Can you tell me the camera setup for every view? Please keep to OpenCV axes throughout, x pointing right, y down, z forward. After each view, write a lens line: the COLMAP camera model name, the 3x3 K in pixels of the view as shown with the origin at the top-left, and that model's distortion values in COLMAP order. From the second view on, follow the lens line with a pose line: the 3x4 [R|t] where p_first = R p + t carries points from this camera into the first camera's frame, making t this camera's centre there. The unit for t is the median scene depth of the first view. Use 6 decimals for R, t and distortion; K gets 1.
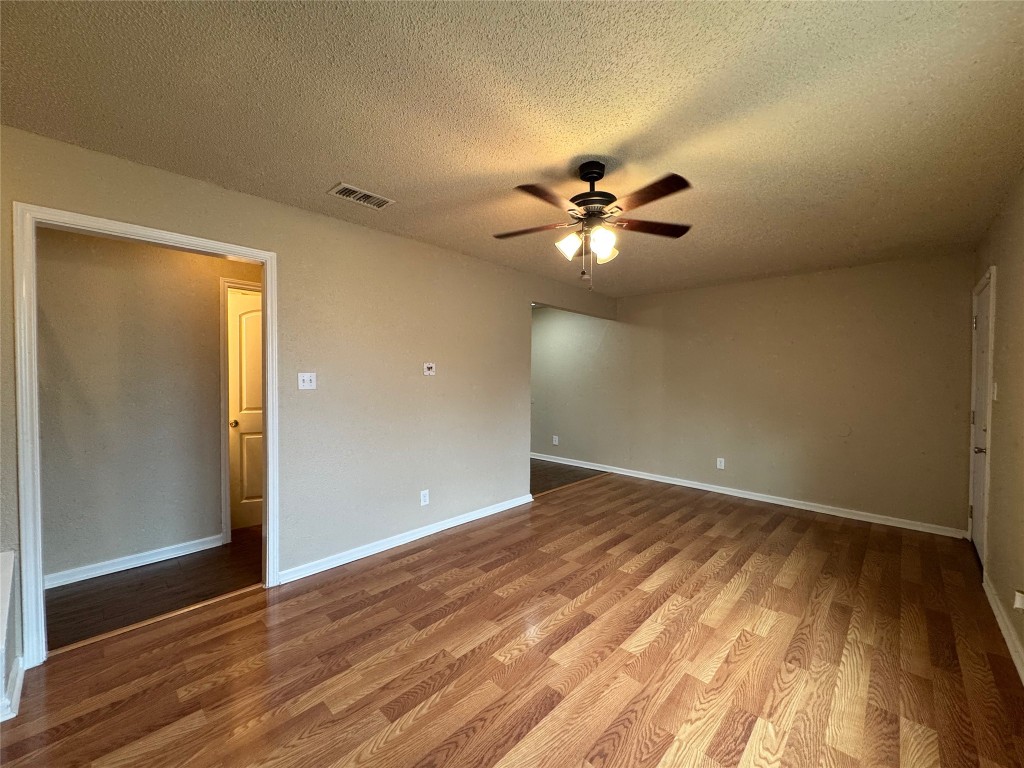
lens RADIAL K [[415.5, 0, 510.0], [0, 415.5, 383.5], [0, 0, 1]] dist [0.000844, 0.000016]
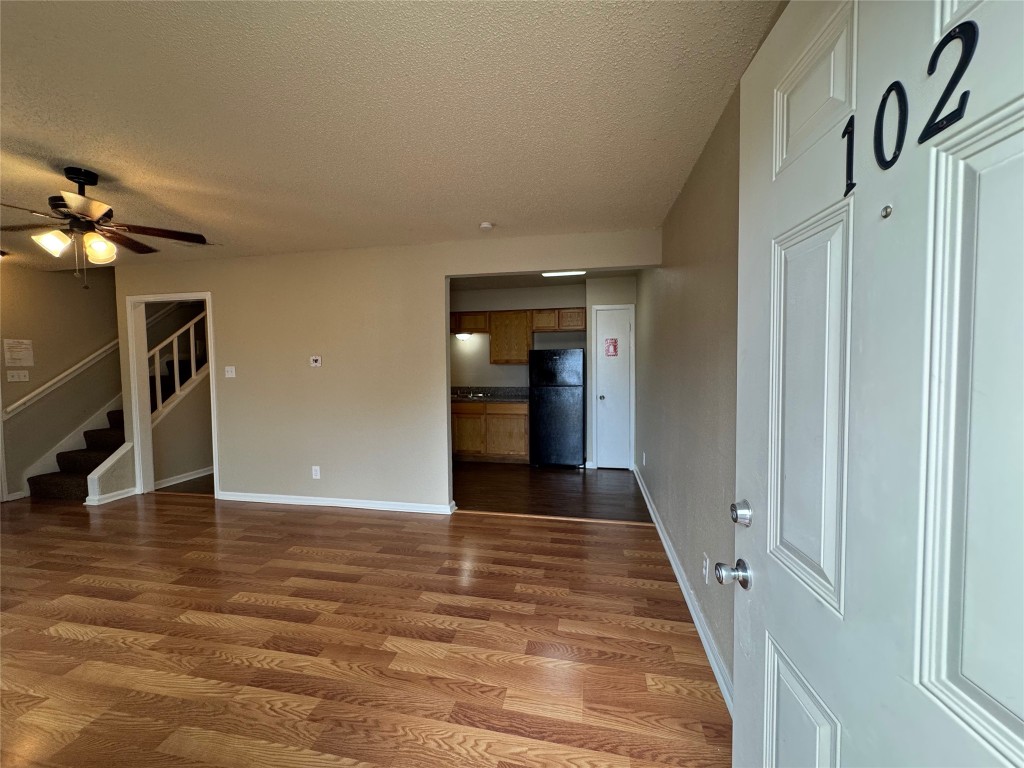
lens RADIAL K [[415.5, 0, 511.9], [0, 415.5, 386.7], [0, 0, 1]] dist [0.000844, 0.000016]
pose [[0.523867, 0.034186, -0.851114, 1.261363], [-0.002377, 0.999249, 0.038672, -0.012857], [0.851797, -0.018236, 0.523555, 1.025663]]
